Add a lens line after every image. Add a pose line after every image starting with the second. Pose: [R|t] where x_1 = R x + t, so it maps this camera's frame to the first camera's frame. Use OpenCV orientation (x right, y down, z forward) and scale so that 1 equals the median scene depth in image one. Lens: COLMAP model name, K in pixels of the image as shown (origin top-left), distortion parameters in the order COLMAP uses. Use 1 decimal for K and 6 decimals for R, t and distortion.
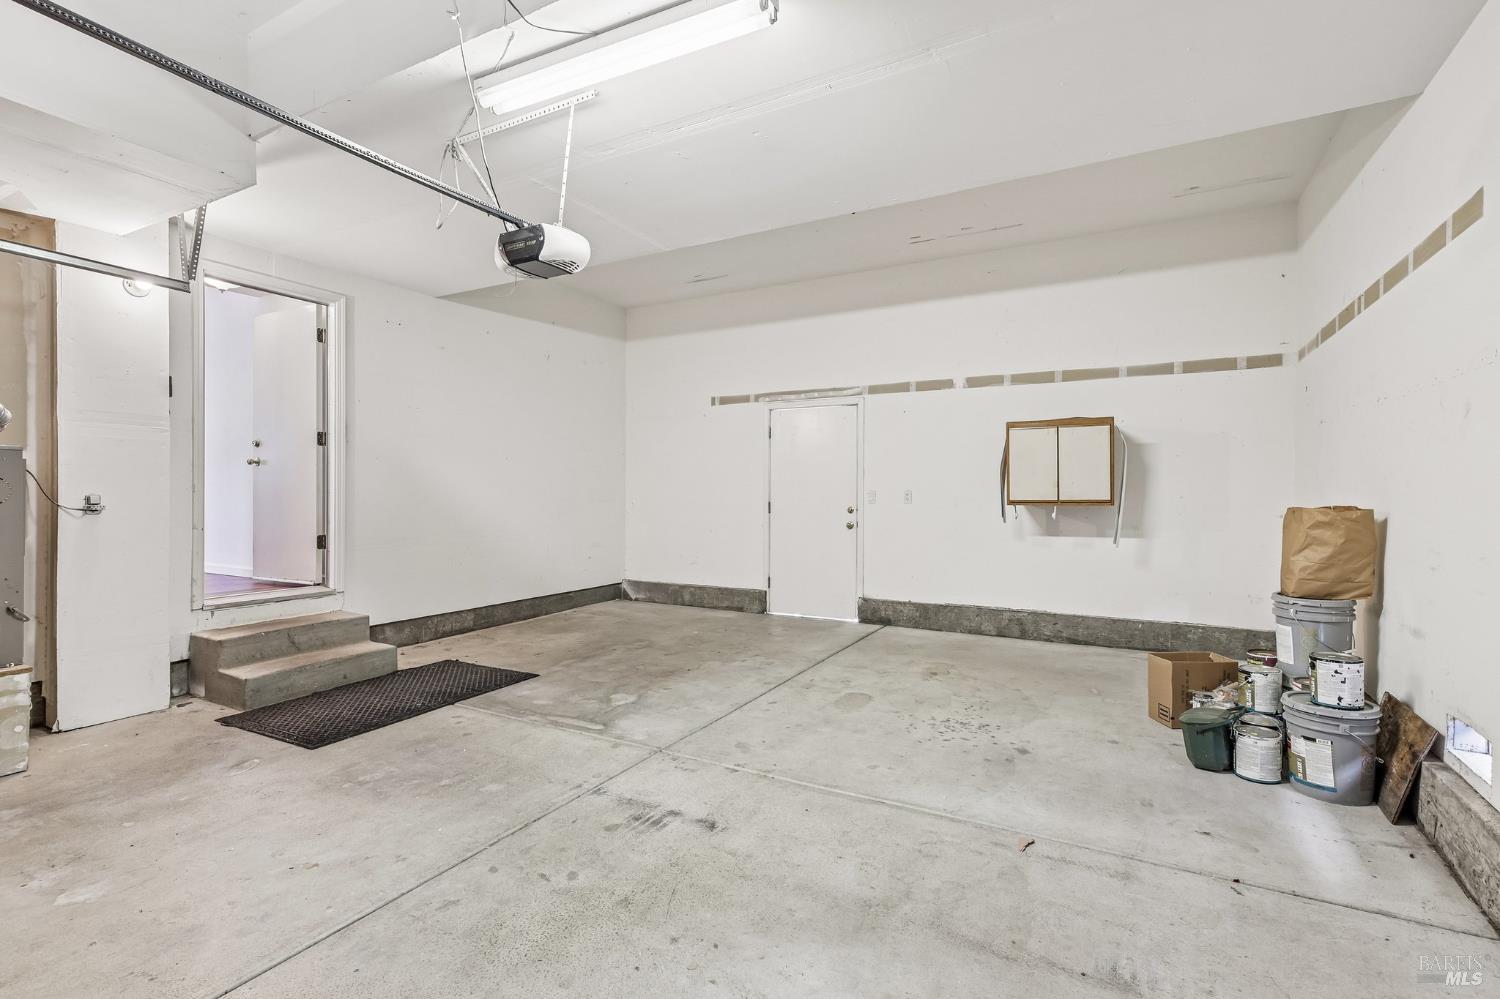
lens RADIAL K [[689.7, 0, 757.4], [0, 689.7, 495.6], [0, 0, 1]] dist [-0.004186, 0.000128]
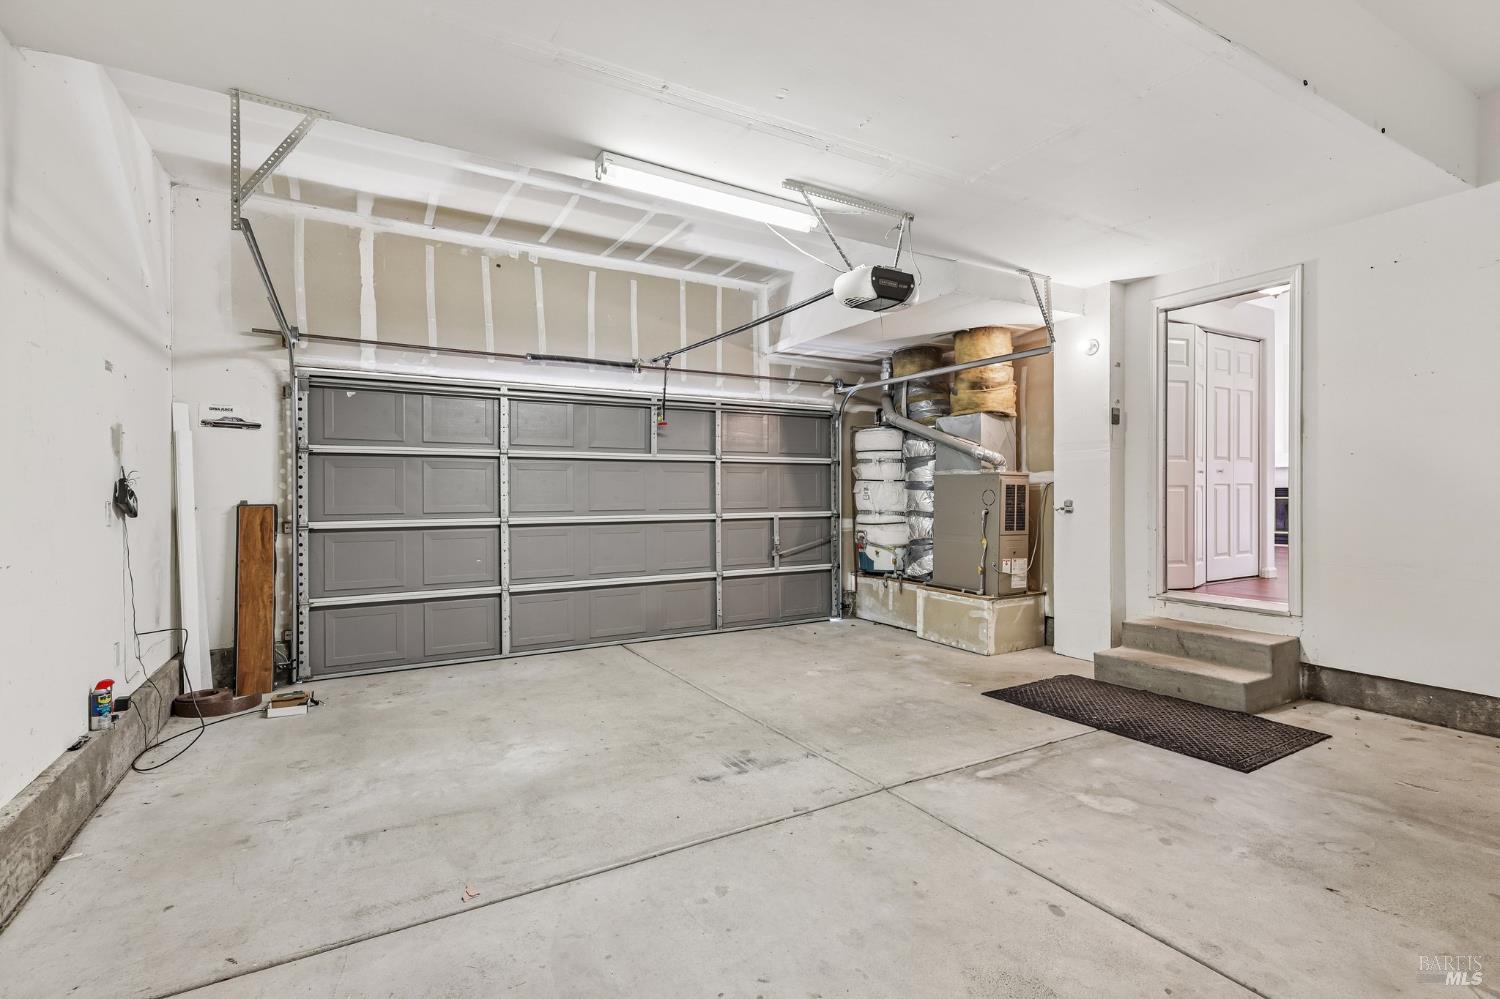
lens RADIAL K [[689.7, 0, 753.8], [0, 689.7, 500.7], [0, 0, 1]] dist [-0.004186, 0.000128]
pose [[-0.515088, 0.009417, -0.857086, 0.756747], [-0.001148, 0.999931, 0.011676, -0.018780], [0.857137, 0.006998, -0.515042, 1.389878]]
